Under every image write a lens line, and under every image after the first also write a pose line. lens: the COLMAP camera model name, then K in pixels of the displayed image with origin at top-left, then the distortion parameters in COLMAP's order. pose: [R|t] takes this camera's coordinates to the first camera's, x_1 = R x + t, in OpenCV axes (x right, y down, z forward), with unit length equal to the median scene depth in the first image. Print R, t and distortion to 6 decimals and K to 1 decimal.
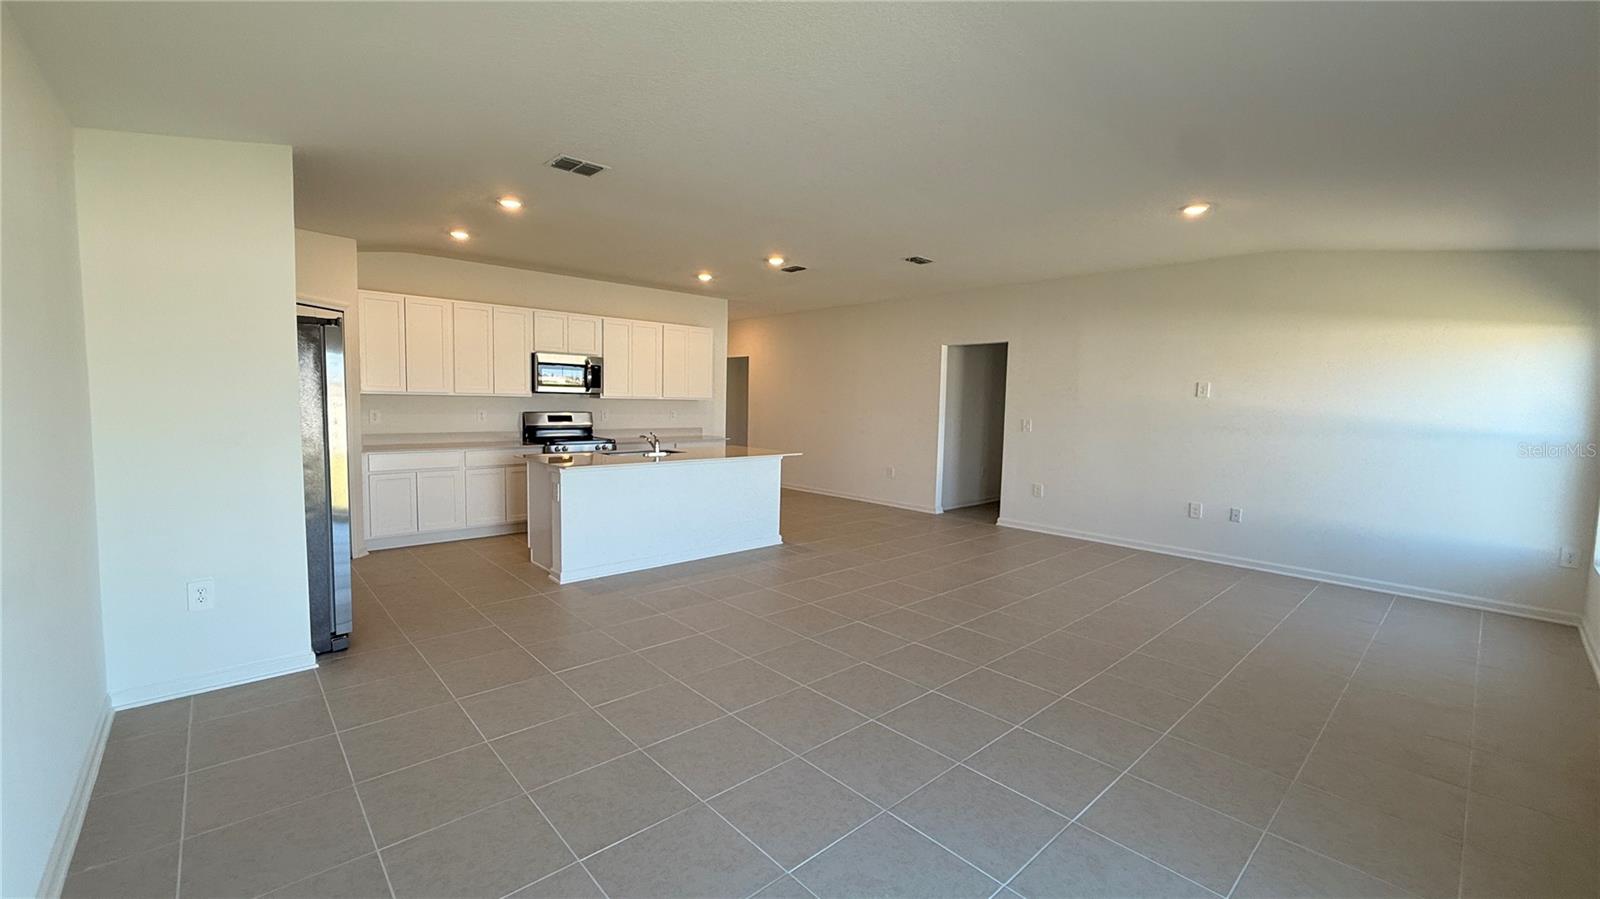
lens RADIAL K [[637.3, 0, 794.9], [0, 637.3, 455.9], [0, 0, 1]] dist [-0.000346, 0.000403]
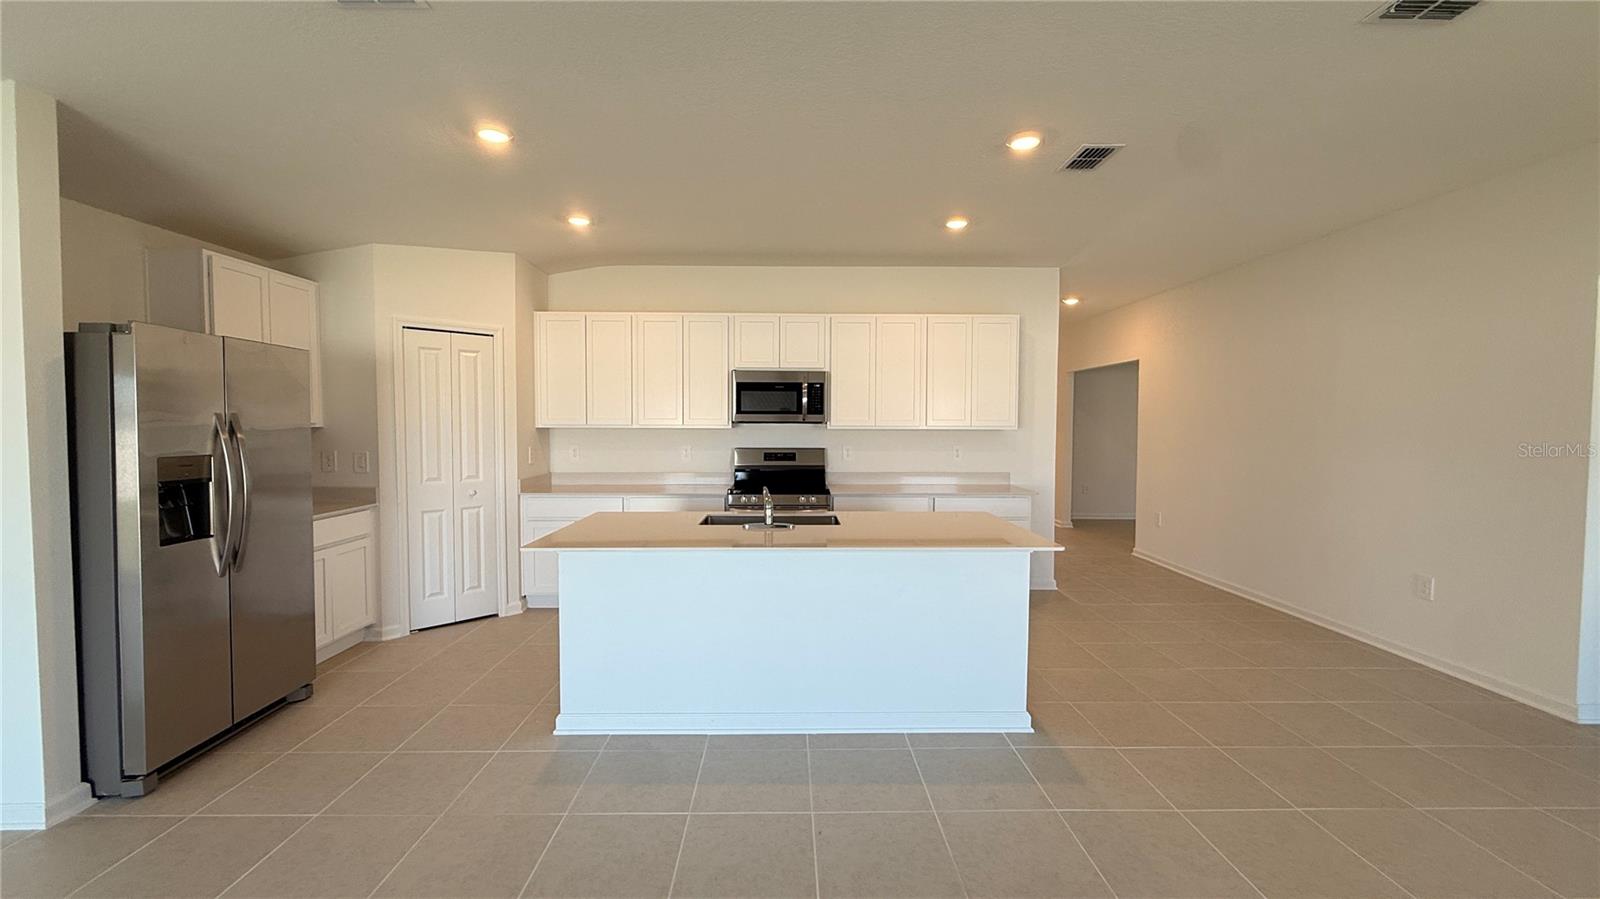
lens RADIAL K [[637.3, 0, 789.8], [0, 637.3, 444.8], [0, 0, 1]] dist [-0.000346, 0.000403]
pose [[0.749005, 0.000009, -0.662564, 0.172906], [-0.044745, 0.997718, -0.050570, -0.045301], [0.661052, 0.067524, 0.747296, 0.574807]]
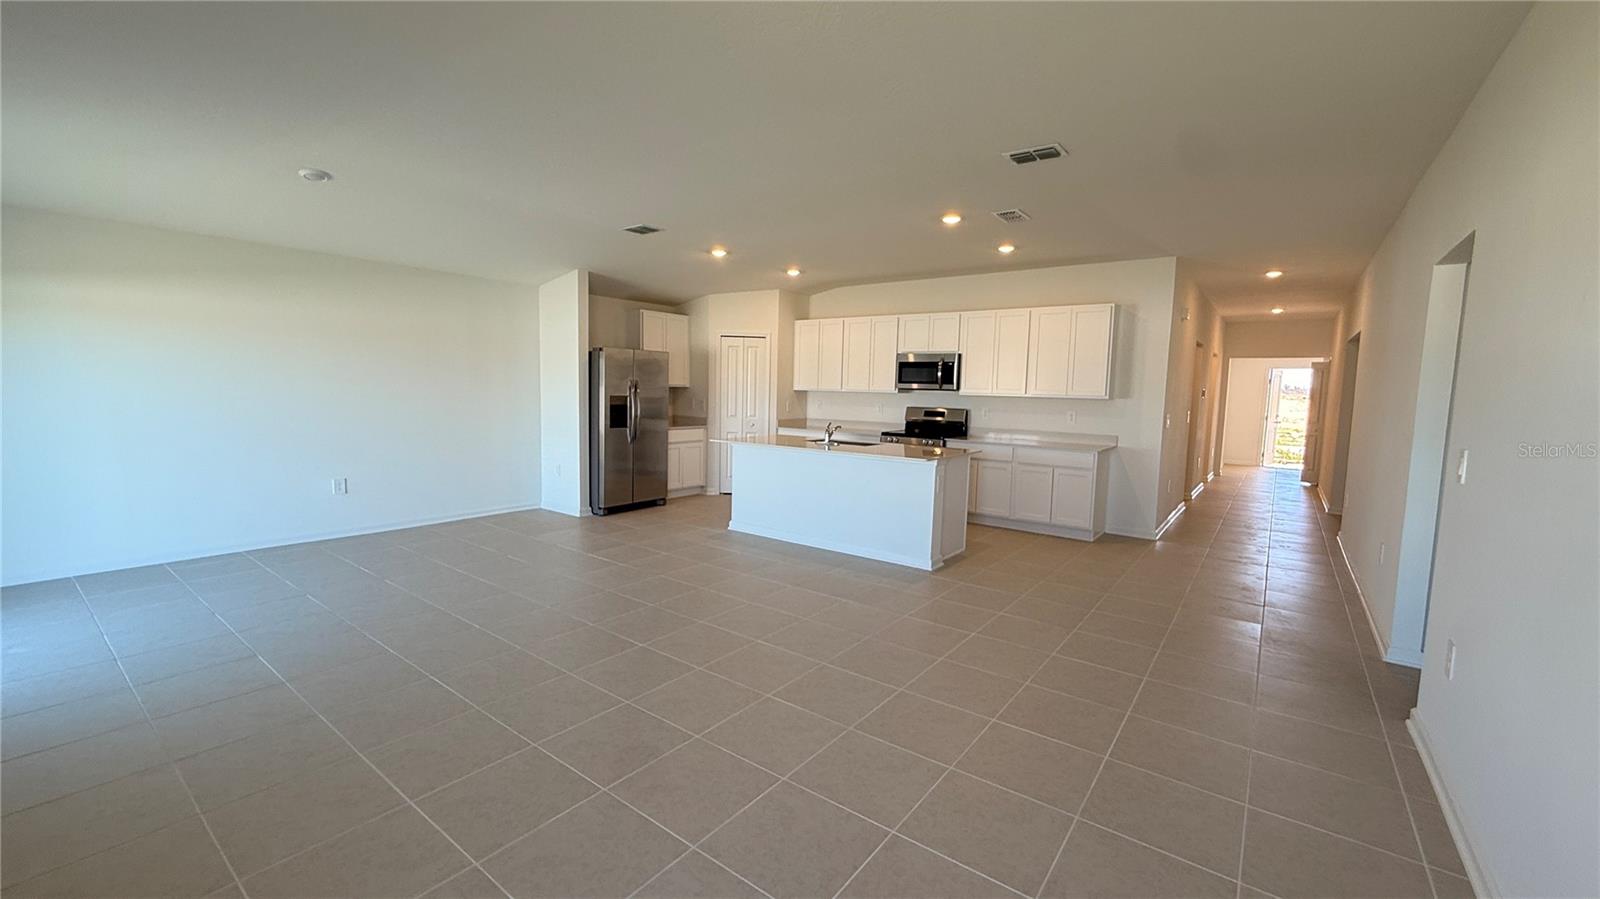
lens RADIAL K [[637.3, 0, 791.5], [0, 637.3, 447.5], [0, 0, 1]] dist [-0.000346, 0.000403]
pose [[0.177734, 0.076080, -0.981133, 0.812011], [-0.106895, 0.992600, 0.057605, -0.049724], [0.978256, 0.094640, 0.184551, 0.739180]]
